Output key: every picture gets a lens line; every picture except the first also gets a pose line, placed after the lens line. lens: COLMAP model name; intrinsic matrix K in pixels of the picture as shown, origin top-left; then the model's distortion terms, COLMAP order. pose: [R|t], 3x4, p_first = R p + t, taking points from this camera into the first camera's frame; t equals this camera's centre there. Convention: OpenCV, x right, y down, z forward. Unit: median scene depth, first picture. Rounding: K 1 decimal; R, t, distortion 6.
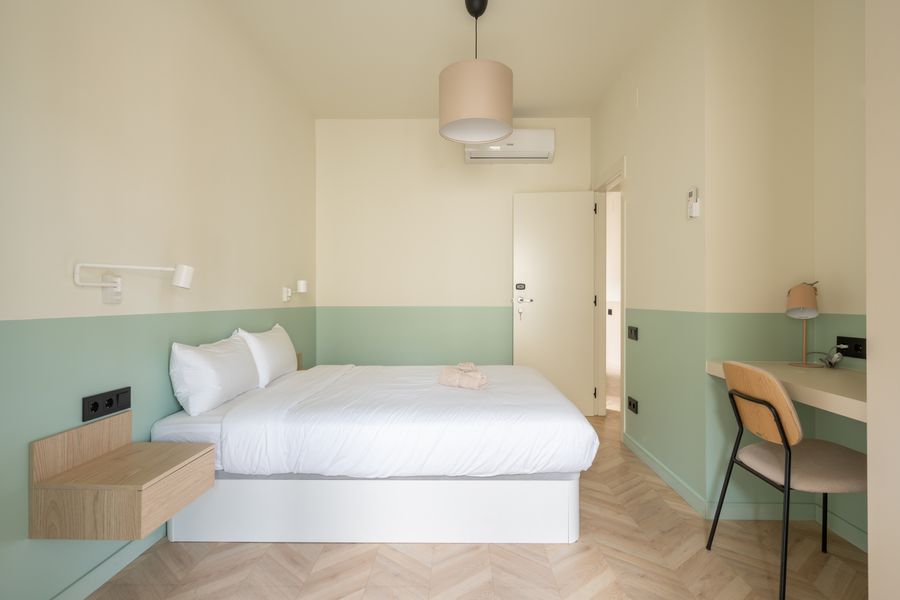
lens RADIAL K [[460.7, 0, 450.0], [0, 460.7, 300.0], [0, 0, 1]] dist [0.000130, 0.000049]
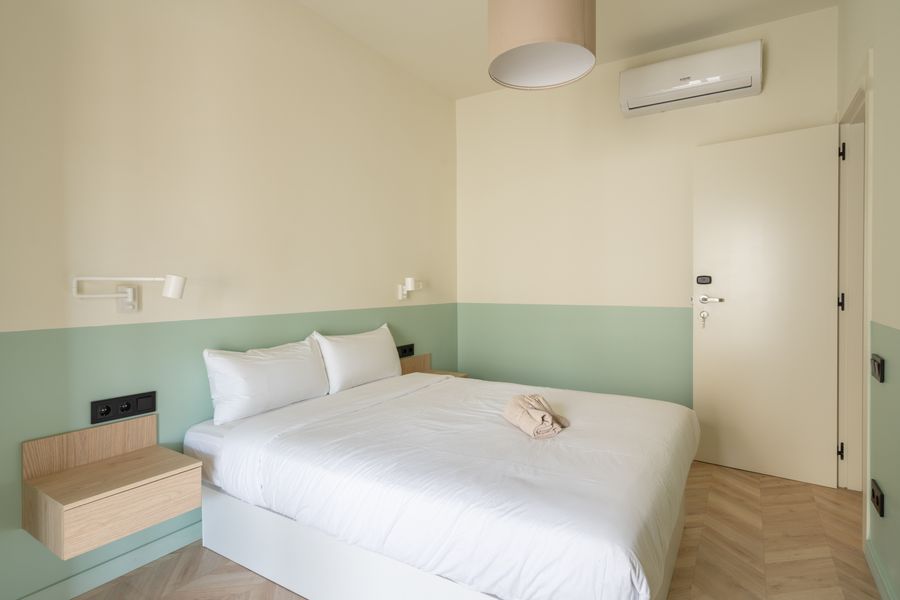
lens RADIAL K [[467.9, 0, 451.5], [0, 467.9, 287.0], [0, 0, 1]] dist [0.002833, 0.000731]
pose [[0.856974, 0.000013, -0.515360, 0.409202], [0.002767, 0.999985, 0.004626, -0.048884], [0.515352, -0.005390, 0.856962, 0.418757]]
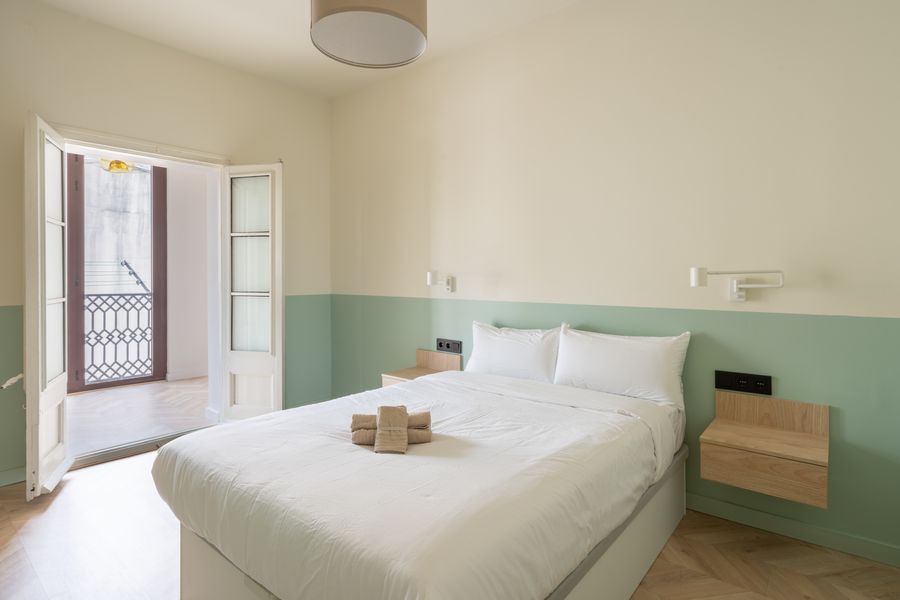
lens RADIAL K [[467.9, 0, 451.5], [0, 467.9, 287.0], [0, 0, 1]] dist [0.002833, 0.000731]
pose [[-0.659674, 0.003521, -0.751543, 0.663200], [-0.001620, 0.999980, 0.006107, -0.033417], [0.751550, 0.005246, -0.659655, 2.091249]]
